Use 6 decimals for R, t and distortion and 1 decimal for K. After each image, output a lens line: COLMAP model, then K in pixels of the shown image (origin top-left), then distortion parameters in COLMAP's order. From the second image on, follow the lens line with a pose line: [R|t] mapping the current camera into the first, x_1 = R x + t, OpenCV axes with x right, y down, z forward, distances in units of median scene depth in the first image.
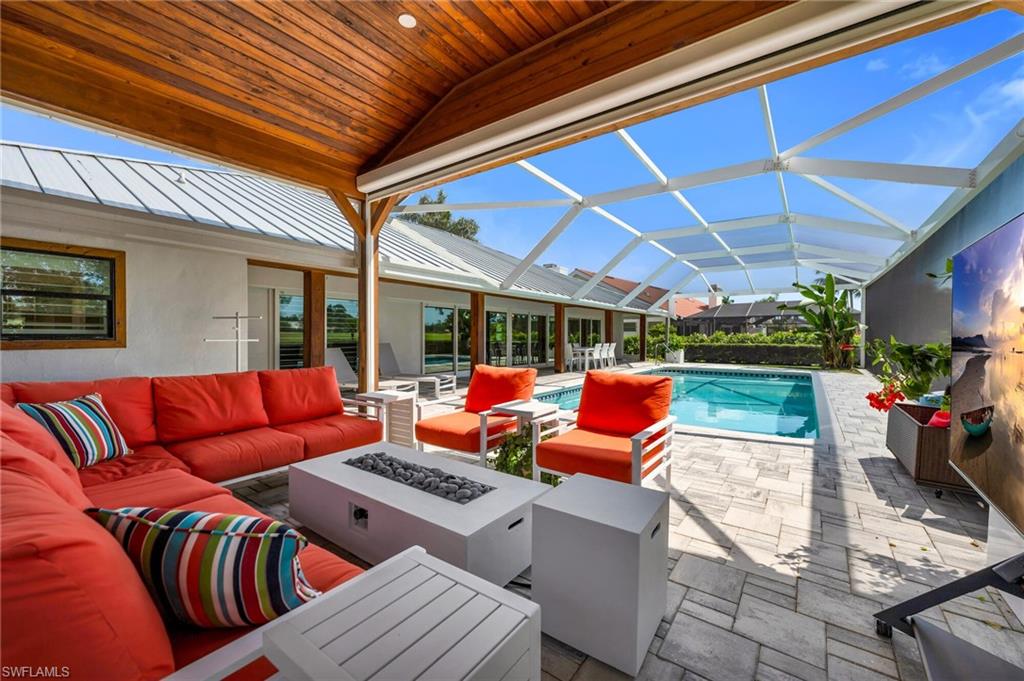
lens RADIAL K [[410.8, 0, 508.9], [0, 410.8, 340.7], [0, 0, 1]] dist [0.001813, 0.000140]
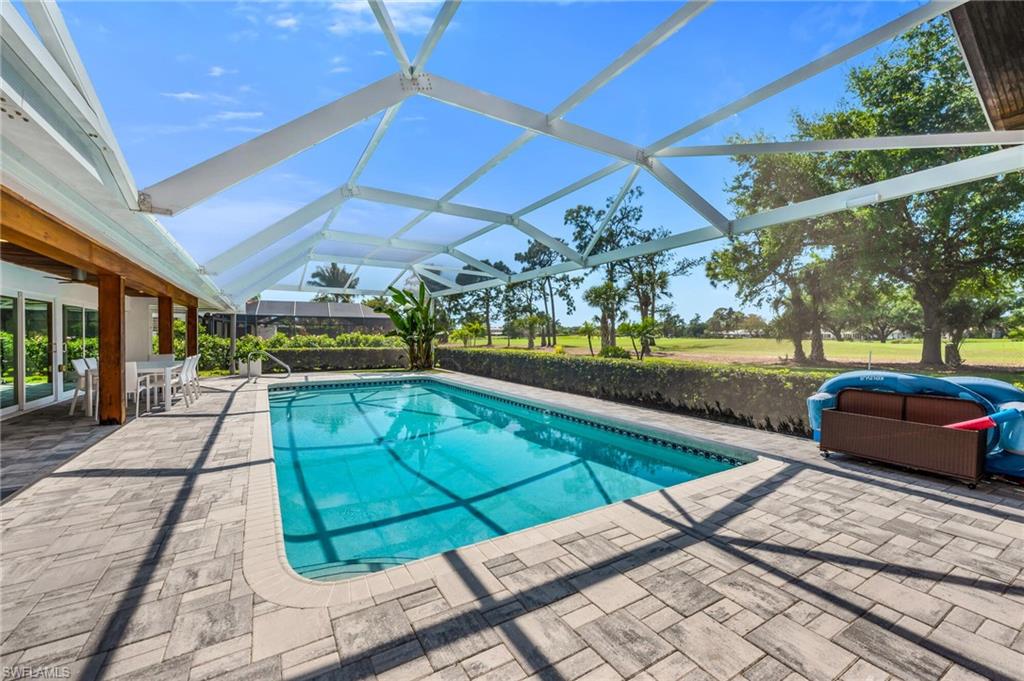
lens RADIAL K [[410.8, 0, 509.5], [0, 410.8, 339.1], [0, 0, 1]] dist [0.001813, 0.000140]
pose [[0.387966, -0.009310, 0.921627, -0.460391], [0.010234, 0.999931, 0.005793, -0.056389], [-0.921617, 0.007184, 0.388034, 1.445854]]
